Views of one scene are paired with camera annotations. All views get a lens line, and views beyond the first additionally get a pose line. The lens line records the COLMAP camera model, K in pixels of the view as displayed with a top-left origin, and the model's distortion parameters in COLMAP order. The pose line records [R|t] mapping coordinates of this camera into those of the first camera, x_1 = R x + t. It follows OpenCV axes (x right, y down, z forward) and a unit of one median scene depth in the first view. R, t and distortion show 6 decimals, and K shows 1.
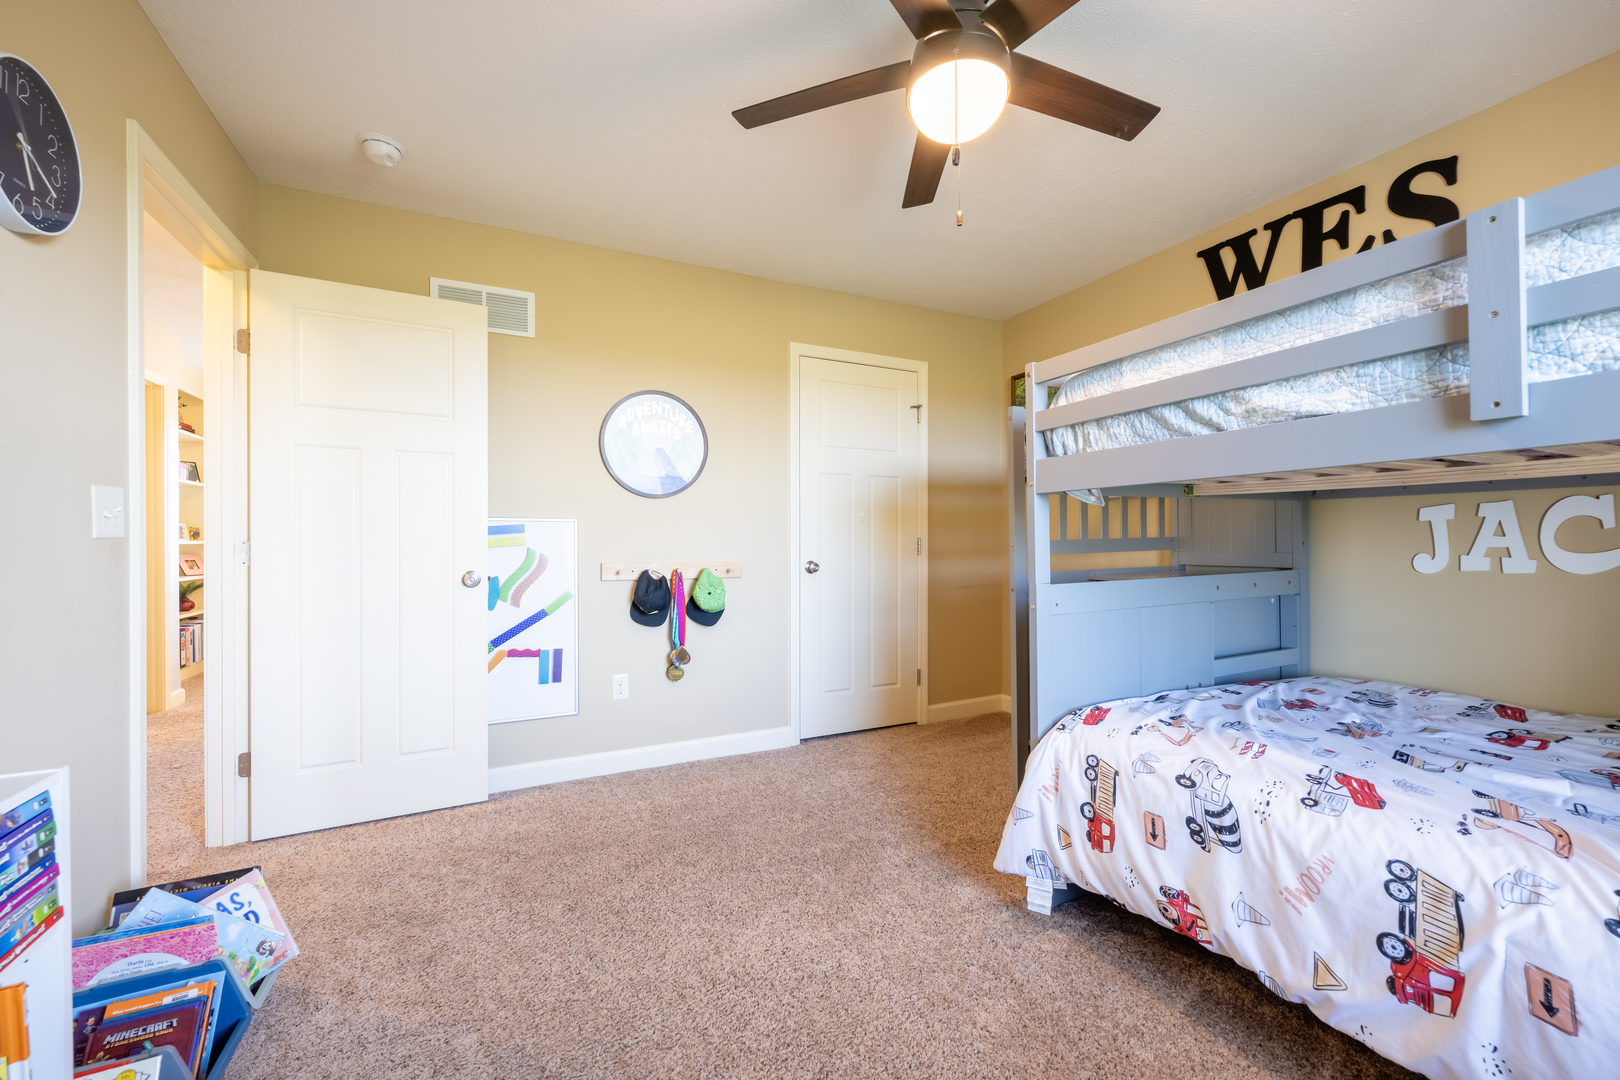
lens RADIAL K [[641.4, 0, 805.2], [0, 641.4, 538.3], [0, 0, 1]] dist [-0.001008, -0.000371]
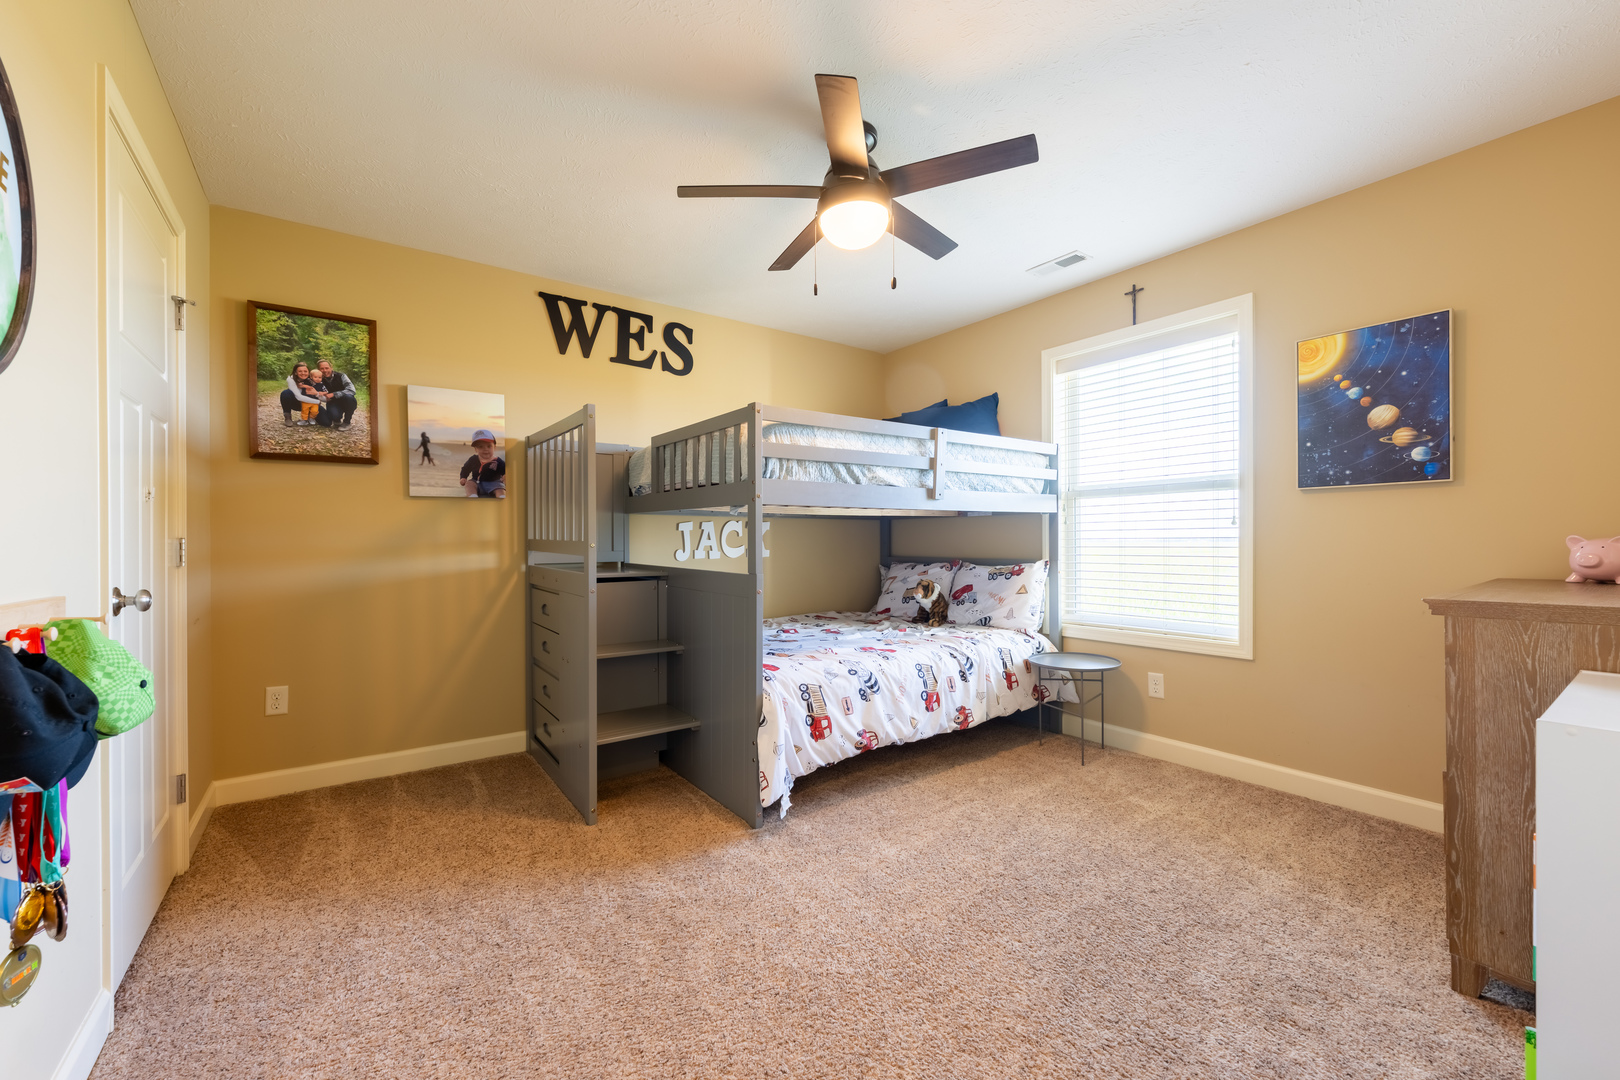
lens RADIAL K [[641.4, 0, 804.1], [0, 641.4, 540.7], [0, 0, 1]] dist [-0.001008, -0.000371]
pose [[-0.170832, 0.004547, 0.985290, -1.062594], [0.001080, 0.999990, -0.004427, 0.010576], [-0.985300, 0.000307, -0.170835, 1.294460]]
